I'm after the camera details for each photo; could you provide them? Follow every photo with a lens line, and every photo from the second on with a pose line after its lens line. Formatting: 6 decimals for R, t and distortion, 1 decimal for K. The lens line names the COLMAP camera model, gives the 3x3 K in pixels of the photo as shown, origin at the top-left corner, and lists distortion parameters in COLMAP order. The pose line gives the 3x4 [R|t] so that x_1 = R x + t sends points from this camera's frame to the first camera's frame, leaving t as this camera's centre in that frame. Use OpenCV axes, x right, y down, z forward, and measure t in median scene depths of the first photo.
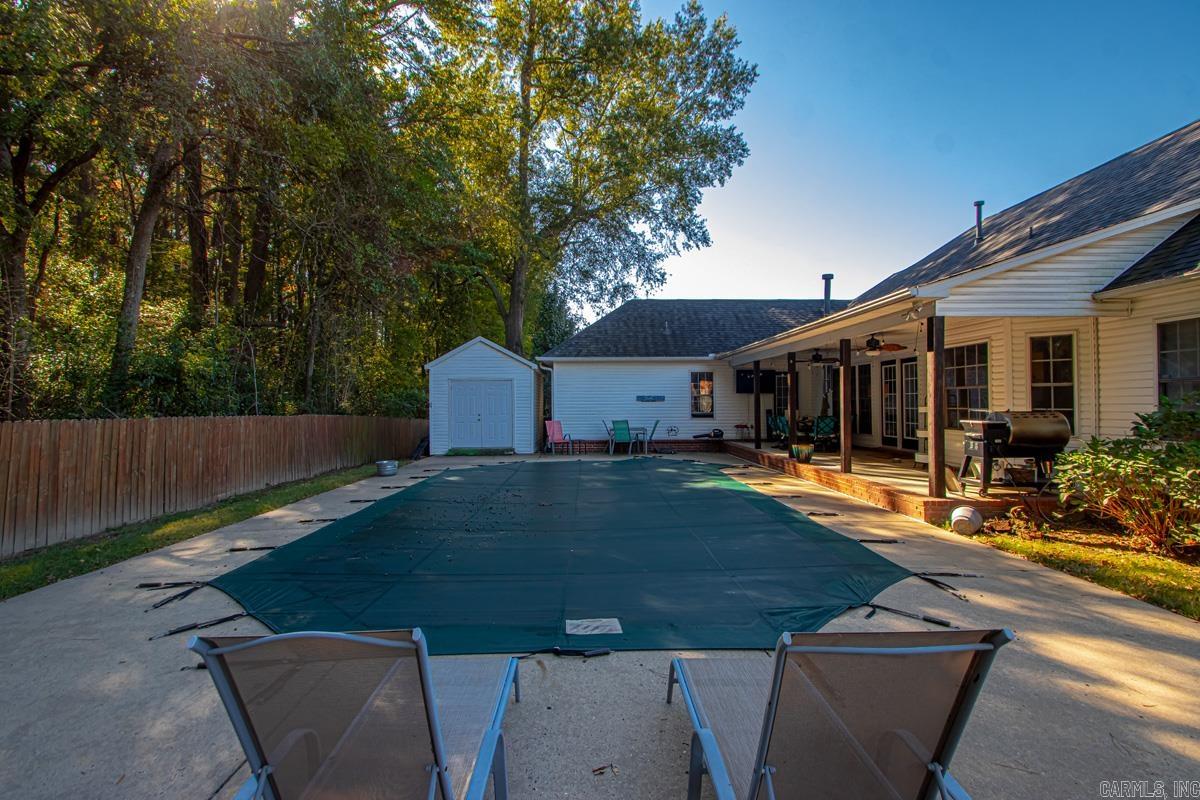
lens RADIAL K [[568.6, 0, 598.0], [0, 568.6, 397.0], [0, 0, 1]] dist [0.003477, -0.008930]
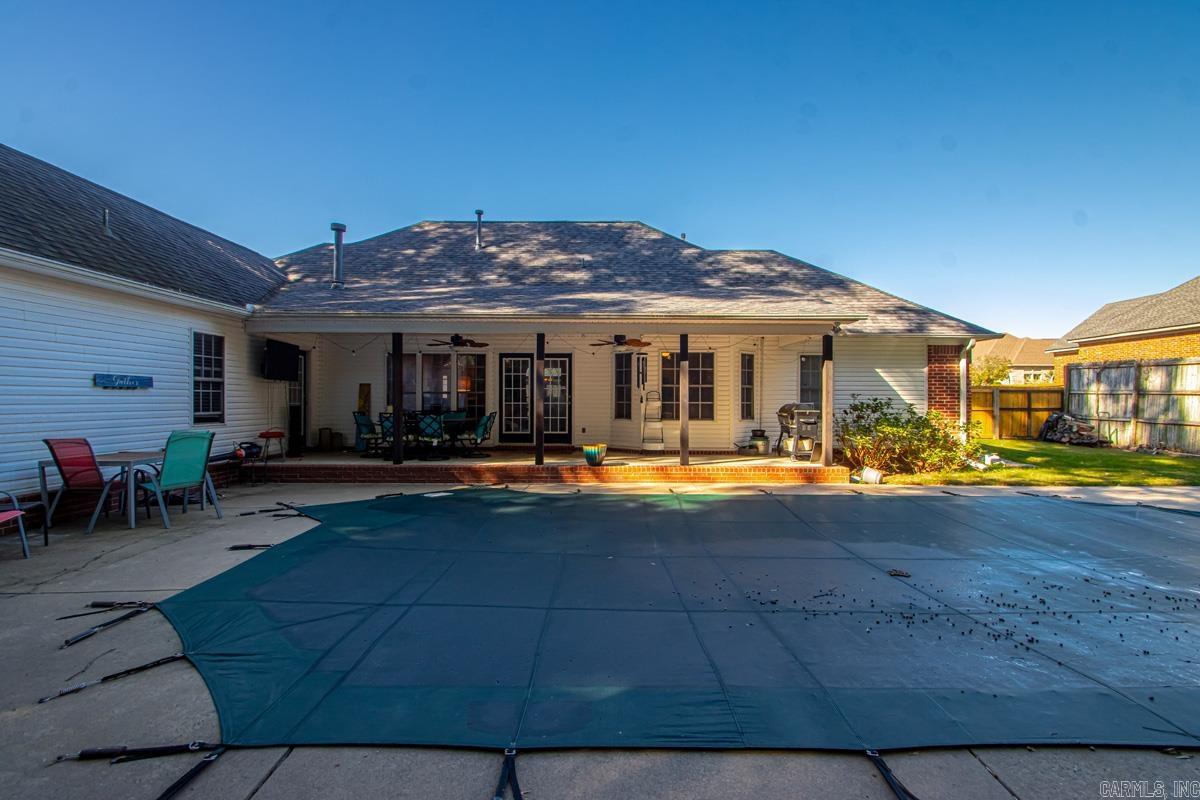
lens RADIAL K [[558.1, 0, 610.1], [0, 558.1, 400.8], [0, 0, 1]] dist [0.017922, -0.018810]
pose [[0.008218, 0.003863, 0.999959, -0.330720], [-0.015523, 0.999873, -0.003735, 0.013043], [-0.999846, -0.015491, 0.008276, 0.647980]]
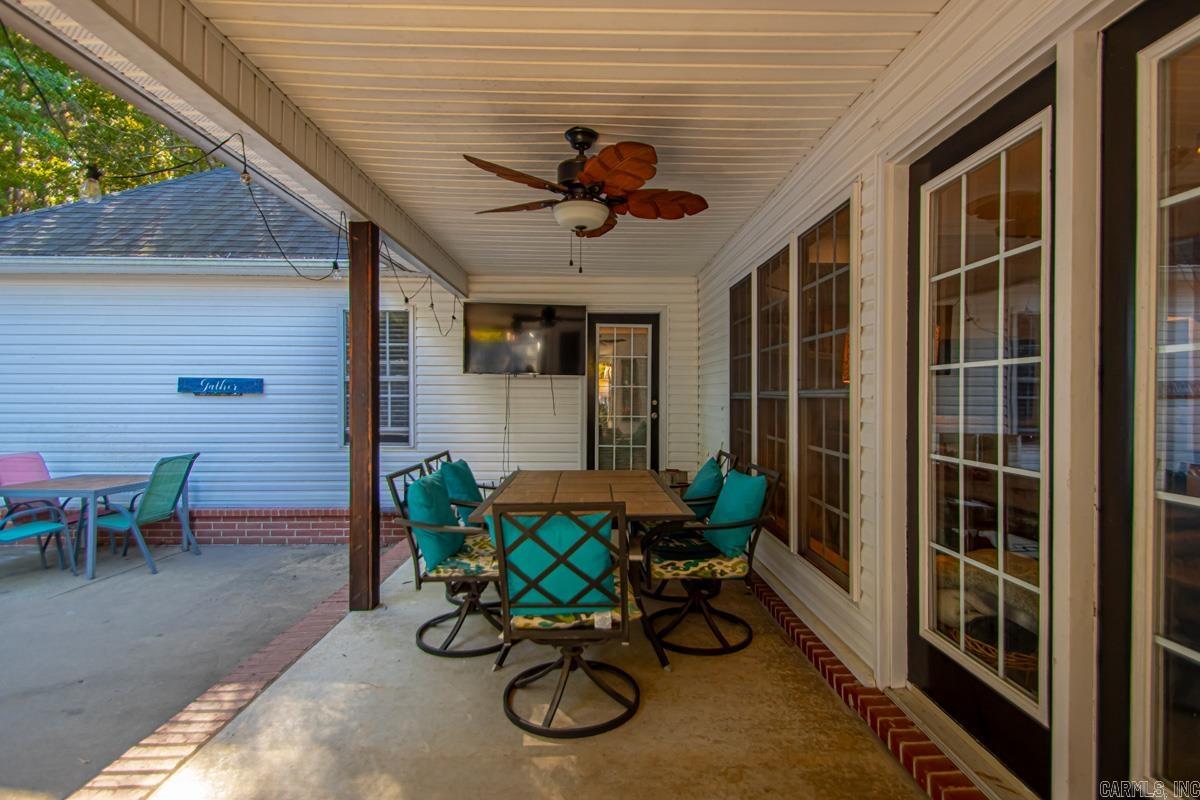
lens RADIAL K [[551.9, 0, 609.1], [0, 551.9, 401.2], [0, 0, 1]] dist [0.046275, -0.025060]
pose [[0.998830, 0.006454, 0.047922, 0.319147], [-0.007323, 0.999811, 0.017984, 0.003904], [-0.047797, -0.018314, 0.998689, 0.667109]]
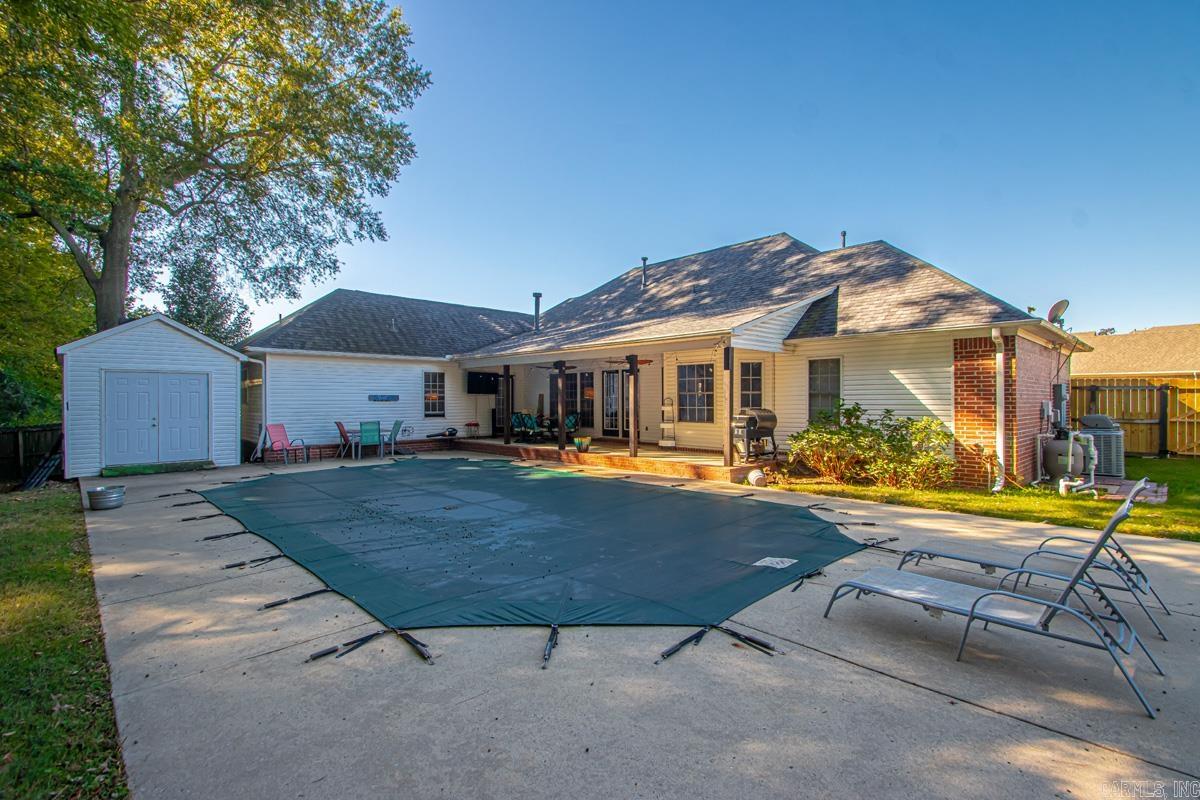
lens RADIAL K [[558.1, 0, 610.1], [0, 558.1, 400.8], [0, 0, 1]] dist [0.017922, -0.018810]
pose [[0.725949, 0.002277, 0.687745, -0.283982], [-0.009149, 0.999938, 0.006347, -0.002258], [-0.687688, -0.010900, 0.725925, 0.059154]]
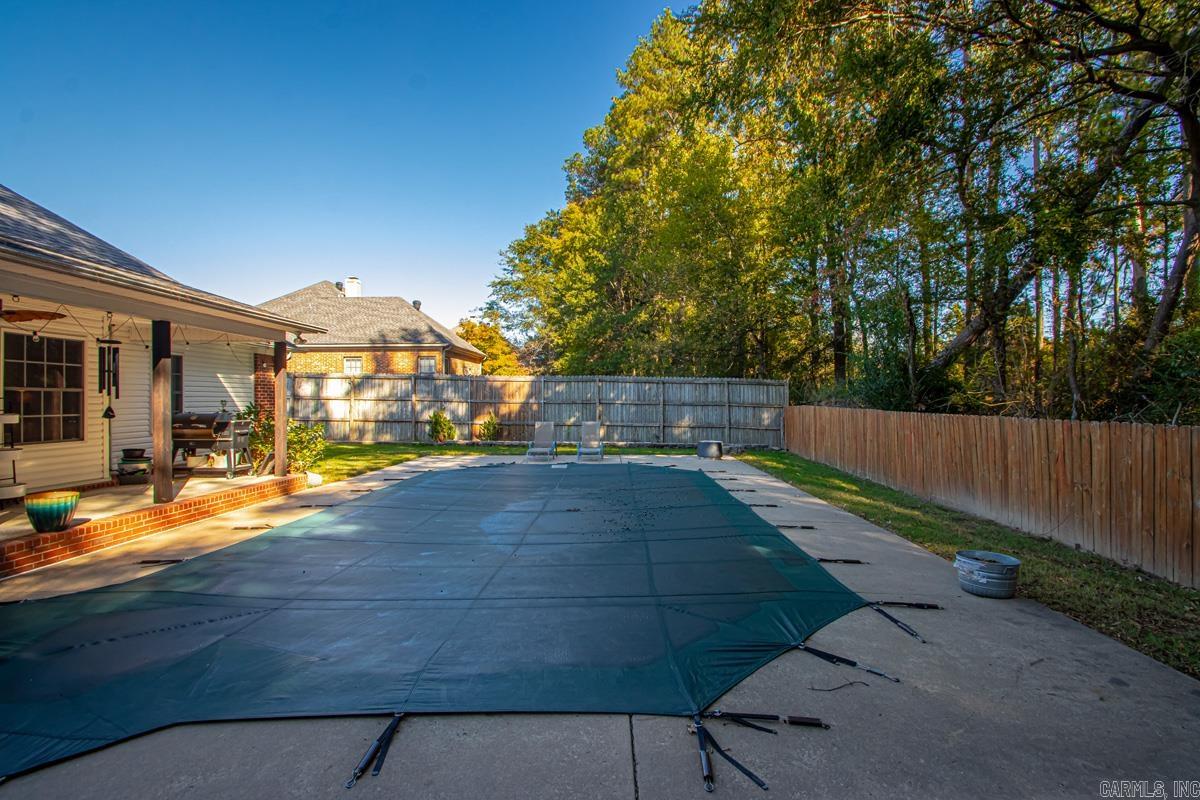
lens RADIAL K [[558.1, 0, 610.1], [0, 558.1, 400.8], [0, 0, 1]] dist [0.017922, -0.018810]
pose [[-0.999800, 0.007777, 0.018443, -0.092271], [0.007569, 0.999907, -0.011317, 0.007768], [-0.018530, -0.011175, -0.999766, 0.985978]]
